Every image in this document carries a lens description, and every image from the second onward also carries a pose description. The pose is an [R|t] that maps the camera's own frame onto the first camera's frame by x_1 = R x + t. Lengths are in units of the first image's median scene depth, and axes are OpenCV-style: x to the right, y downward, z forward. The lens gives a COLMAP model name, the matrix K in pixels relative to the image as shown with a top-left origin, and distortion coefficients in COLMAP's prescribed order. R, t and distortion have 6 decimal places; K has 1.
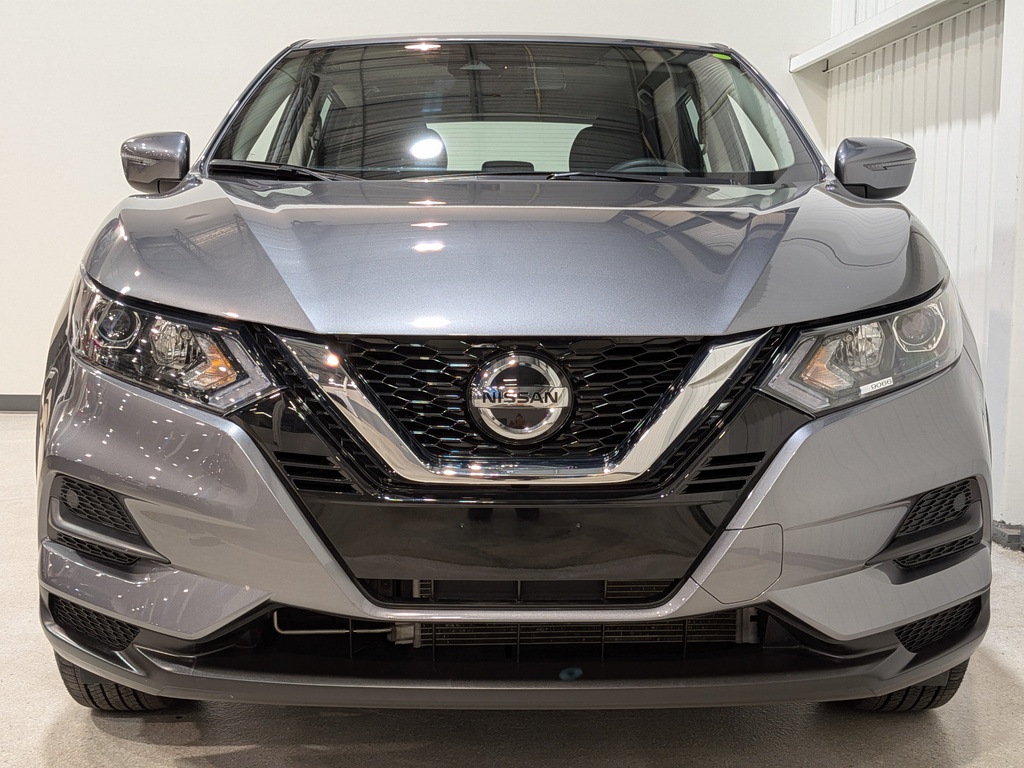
lens RADIAL K [[736.9, 0, 508.2], [0, 736.9, 397.5], [0, 0, 1]] dist [0.075836, -0.152043]
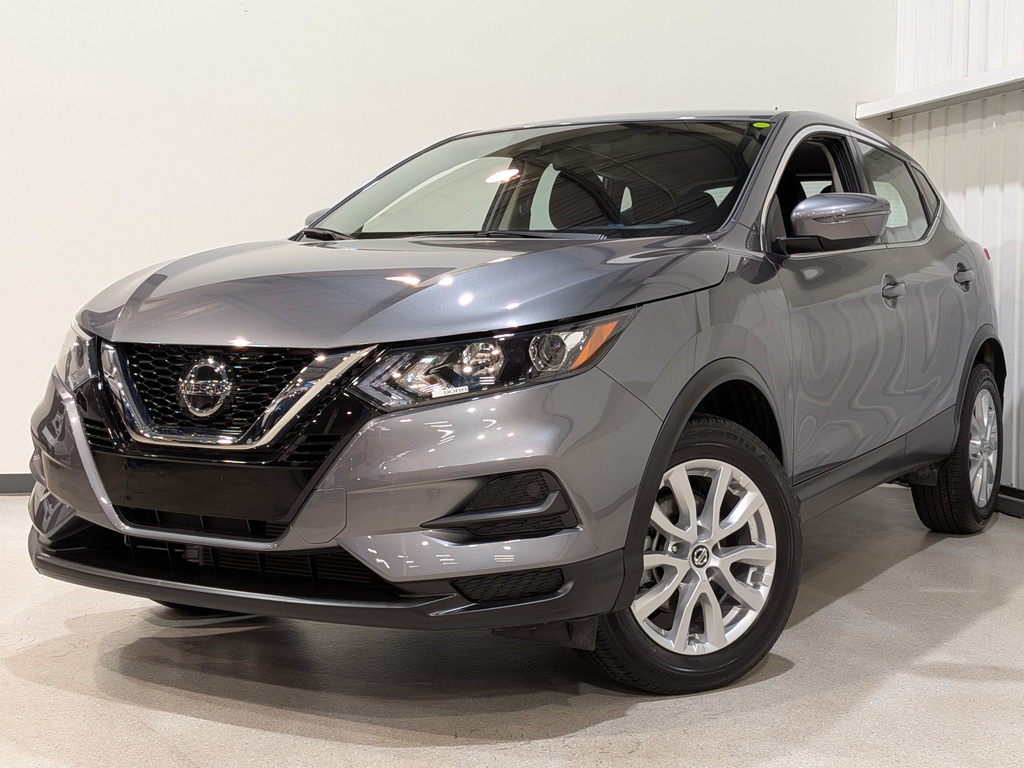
lens RADIAL K [[736.9, 0, 508.2], [0, 736.9, 397.5], [0, 0, 1]] dist [0.075836, -0.152043]
pose [[0.944975, 0.036457, -0.325106, 1.023619], [-0.036656, 0.999313, 0.005515, -0.010367], [0.325084, 0.006705, 0.945661, -0.165093]]
